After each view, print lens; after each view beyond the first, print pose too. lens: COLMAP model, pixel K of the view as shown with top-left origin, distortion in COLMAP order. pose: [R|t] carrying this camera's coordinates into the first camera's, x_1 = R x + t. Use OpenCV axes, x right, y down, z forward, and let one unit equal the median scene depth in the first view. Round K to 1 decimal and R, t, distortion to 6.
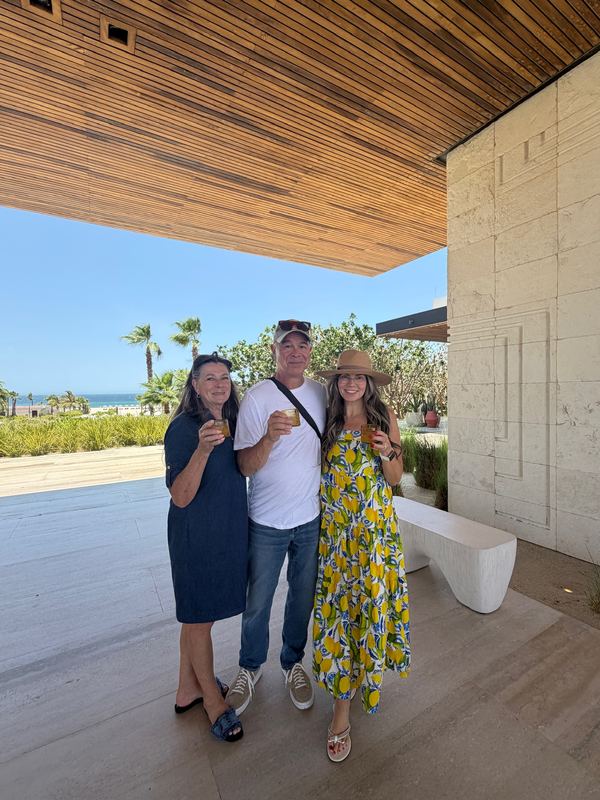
lens RADIAL K [[354.3, 0, 300.0], [0, 354.3, 400.0], [0, 0, 1]] dist [-0.003185, -0.000369]
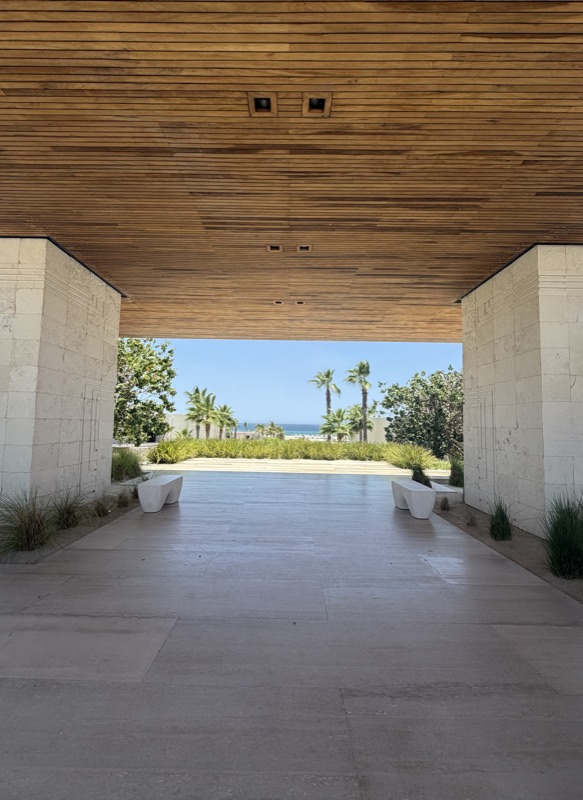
lens RADIAL K [[363.5, 0, 291.5], [0, 363.5, 400.0], [0, 0, 1]] dist [0.000595, 0.000028]
pose [[0.867718, -0.004720, -0.497035, 0.102758], [-0.040166, 0.996019, -0.079580, 0.000177], [0.495432, 0.089017, 0.864073, -0.174987]]
